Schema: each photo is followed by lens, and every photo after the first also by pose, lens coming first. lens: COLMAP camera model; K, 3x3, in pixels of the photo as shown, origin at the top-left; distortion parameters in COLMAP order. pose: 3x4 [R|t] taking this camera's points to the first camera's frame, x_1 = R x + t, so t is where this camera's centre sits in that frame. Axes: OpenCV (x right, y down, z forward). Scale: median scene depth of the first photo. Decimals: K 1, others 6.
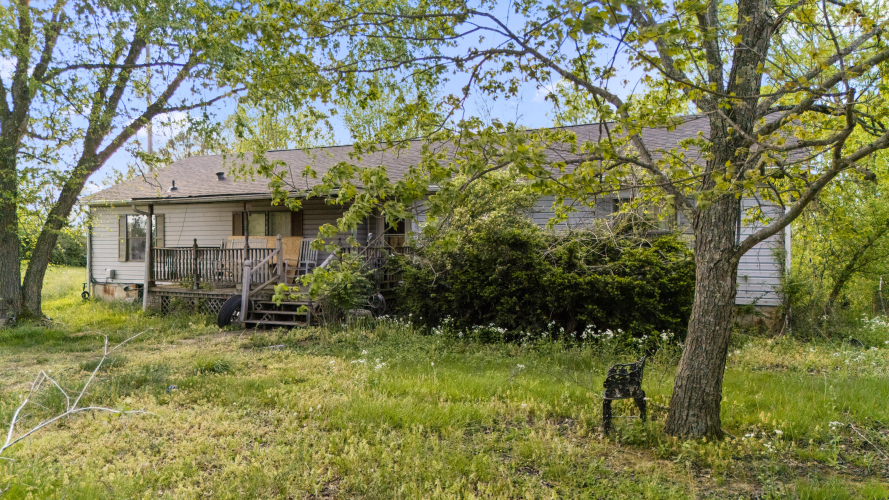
lens RADIAL K [[693.4, 0, 460.0], [0, 693.4, 248.1], [0, 0, 1]] dist [0.044166, -0.006661]
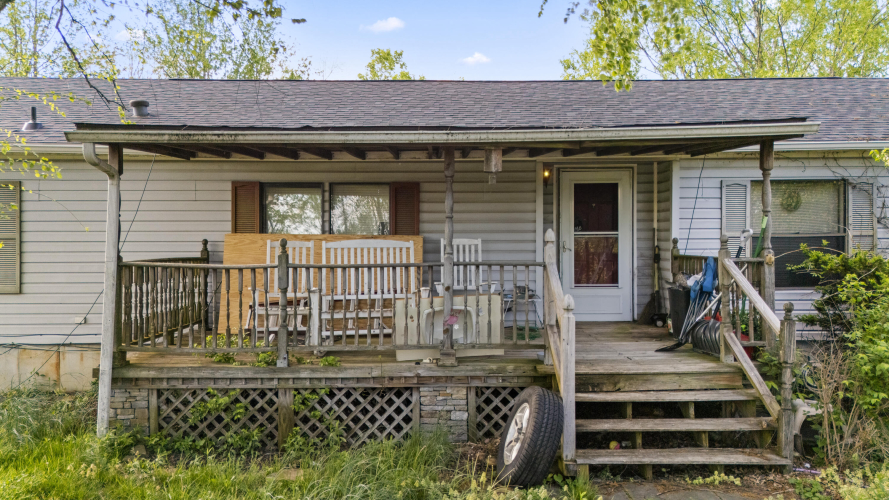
lens RADIAL K [[668.7, 0, 444.5], [0, 668.7, 250.0], [0, 0, 1]] dist [0.052523, -0.001949]
pose [[0.891532, -0.003694, 0.452943, -0.427310], [0.001694, 0.999987, 0.004821, -0.008687], [-0.452955, -0.003531, 0.891527, 0.563470]]
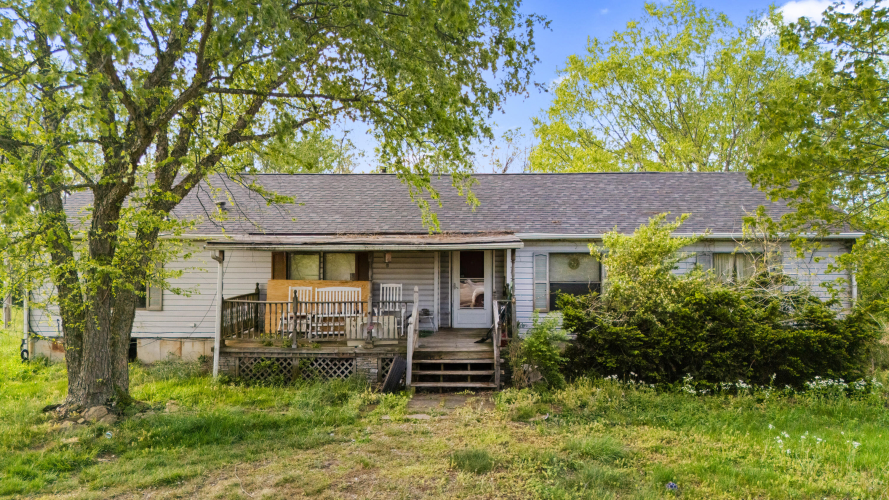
lens RADIAL K [[693.4, 0, 460.0], [0, 693.4, 248.1], [0, 0, 1]] dist [0.044166, -0.006661]
pose [[0.907329, 0.001647, 0.420417, -0.507567], [-0.002602, 0.999995, 0.001699, -0.062614], [-0.420412, -0.002635, 0.907329, 0.110451]]
